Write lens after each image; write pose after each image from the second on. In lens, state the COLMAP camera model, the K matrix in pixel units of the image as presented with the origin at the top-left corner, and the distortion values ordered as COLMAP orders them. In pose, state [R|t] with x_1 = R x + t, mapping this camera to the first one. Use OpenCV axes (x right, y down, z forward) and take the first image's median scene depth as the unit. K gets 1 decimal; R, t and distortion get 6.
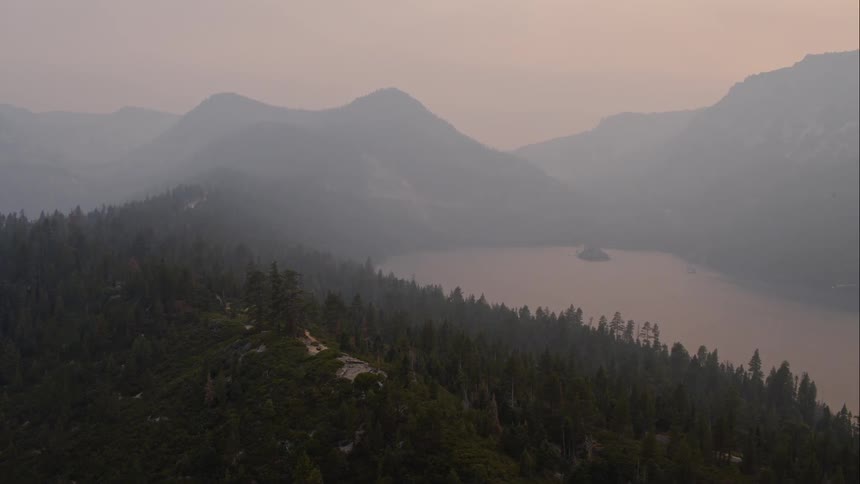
lens RADIAL K [[747.3, 0, 432.7], [0, 747.3, 243.1], [0, 0, 1]] dist [-0.208948, 0.079386]
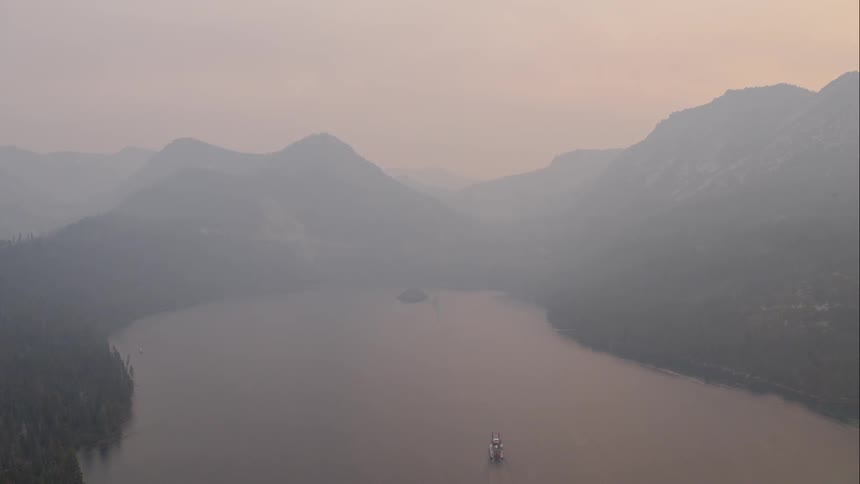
lens RADIAL K [[747.3, 0, 435.7], [0, 747.3, 240.1], [0, 0, 1]] dist [-0.208948, 0.079386]
pose [[0.998025, -0.004346, -0.062670, 0.188624], [0.001361, 0.998866, -0.047599, -0.007722], [0.062806, 0.047420, 0.996899, -0.037145]]
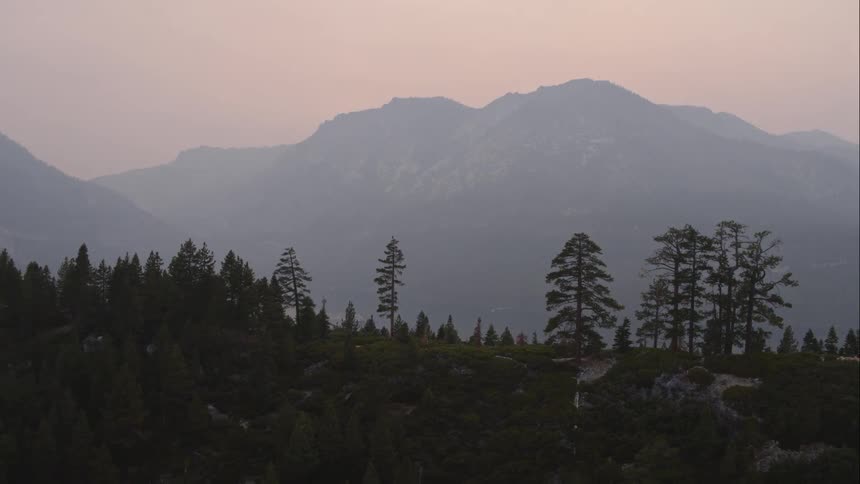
lens RADIAL K [[747.3, 0, 442.6], [0, 747.3, 250.2], [0, 0, 1]] dist [-0.208948, 0.079386]
pose [[0.817646, -0.000659, 0.575721, -0.051057], [0.027417, 0.998909, -0.037794, 0.005507], [-0.575068, 0.046686, 0.816772, 0.055795]]
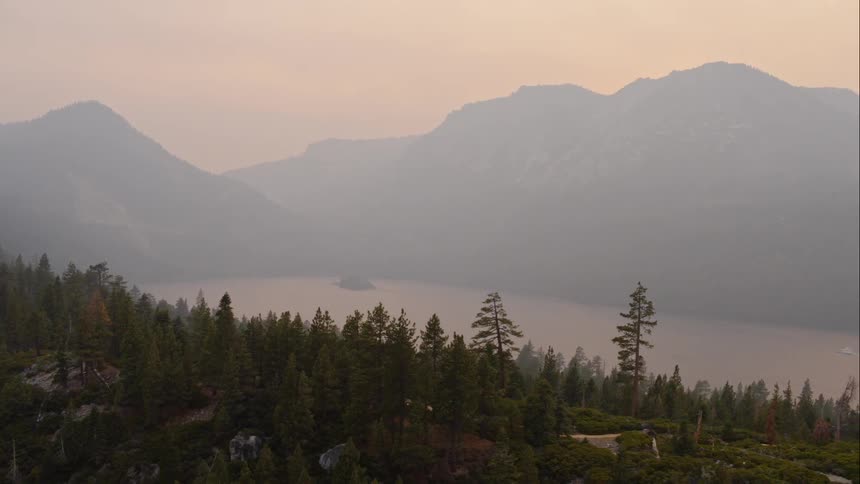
lens RADIAL K [[747.3, 0, 438.8], [0, 747.3, 247.4], [0, 0, 1]] dist [-0.208948, 0.079386]
pose [[0.904128, -0.008522, 0.427178, -0.049248], [0.023823, 0.999251, -0.030488, 0.001335], [-0.426598, 0.037742, 0.903654, 0.071449]]
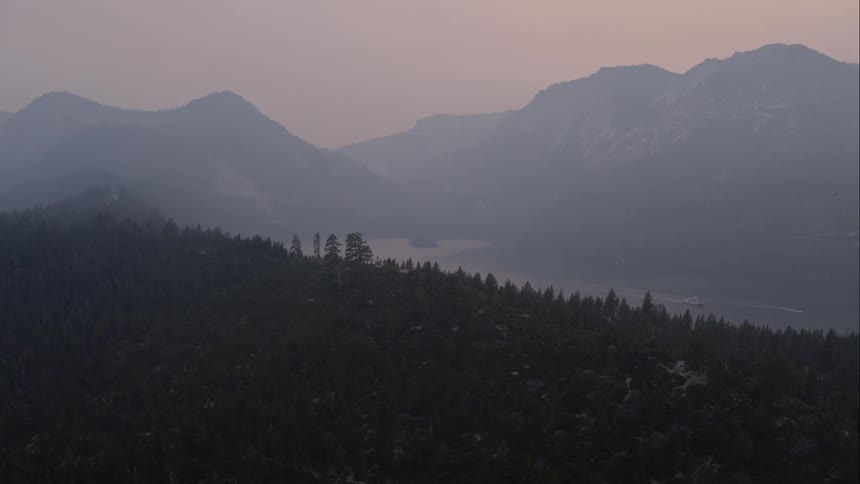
lens RADIAL K [[747.3, 0, 433.8], [0, 747.3, 246.9], [0, 0, 1]] dist [-0.208948, 0.079386]
pose [[0.966943, -0.019840, 0.254221, -0.042213], [0.016922, 0.999764, 0.013658, 0.004146], [-0.254432, -0.008904, 0.967050, -0.092677]]
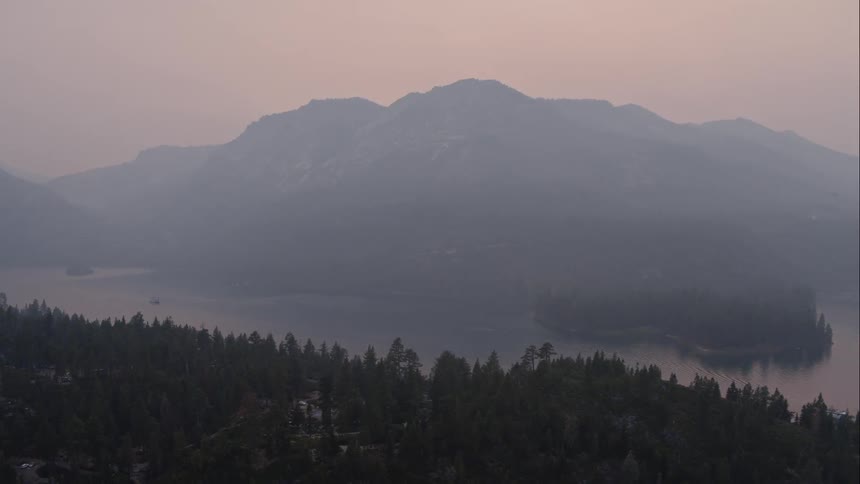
lens RADIAL K [[747.3, 0, 435.5], [0, 747.3, 245.6], [0, 0, 1]] dist [-0.208948, 0.079386]
pose [[0.849752, -0.013989, 0.526997, 0.061287], [0.034380, 0.998990, -0.028917, 0.016775], [-0.526060, 0.042691, 0.849375, -0.146735]]
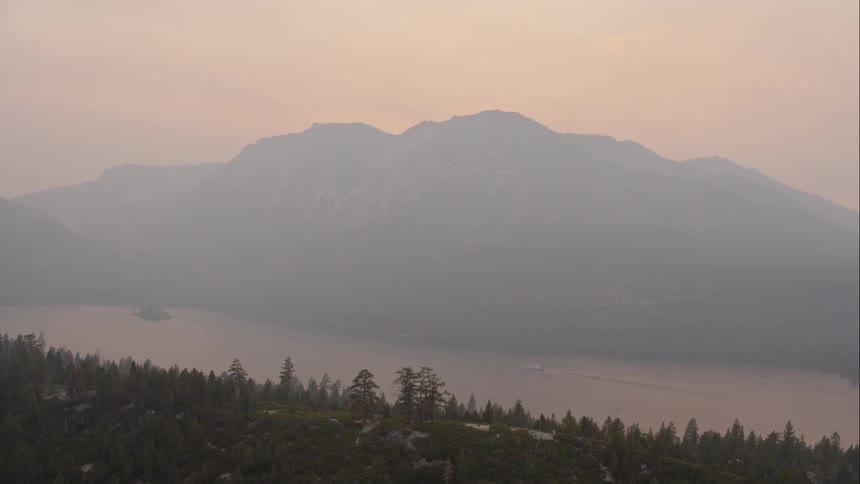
lens RADIAL K [[747.3, 0, 442.2], [0, 747.3, 244.8], [0, 0, 1]] dist [-0.208948, 0.079386]
pose [[0.753562, 0.017488, 0.657145, -0.078177], [0.025591, 0.998108, -0.055907, -0.007691], [-0.656879, 0.058947, 0.751688, 0.003055]]
